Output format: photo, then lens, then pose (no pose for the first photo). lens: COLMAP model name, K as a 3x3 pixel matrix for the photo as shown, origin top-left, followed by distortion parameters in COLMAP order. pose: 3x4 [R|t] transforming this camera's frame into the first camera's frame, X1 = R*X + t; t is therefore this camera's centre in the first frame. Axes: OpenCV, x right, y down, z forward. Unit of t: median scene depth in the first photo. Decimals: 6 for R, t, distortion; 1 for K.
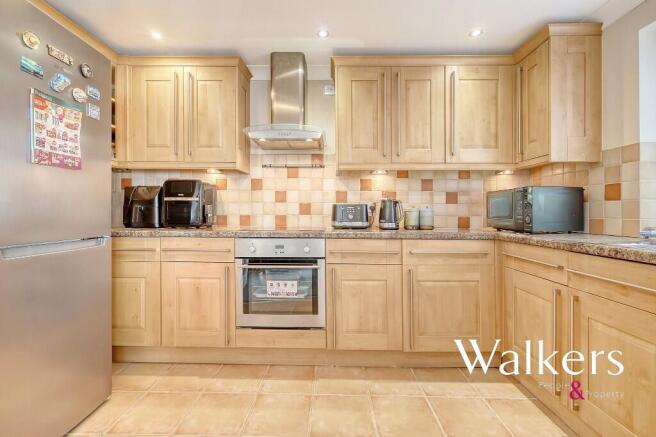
lens RADIAL K [[280.1, 0, 327.0], [0, 280.1, 213.3], [0, 0, 1]] dist [-0.001161, -0.000051]
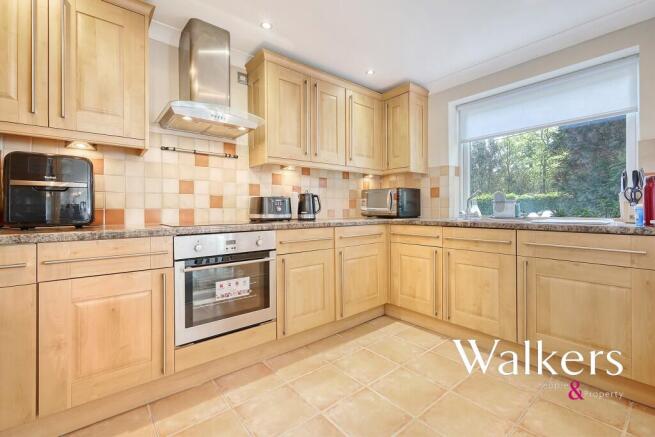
lens RADIAL K [[279.4, 0, 327.6], [0, 279.4, 206.8], [0, 0, 1]] dist [0.001085, -0.000096]
pose [[0.766478, -0.004501, 0.642255, -0.497204], [0.010826, 0.999924, -0.005912, 0.013716], [-0.642179, 0.011484, 0.766469, 0.102553]]
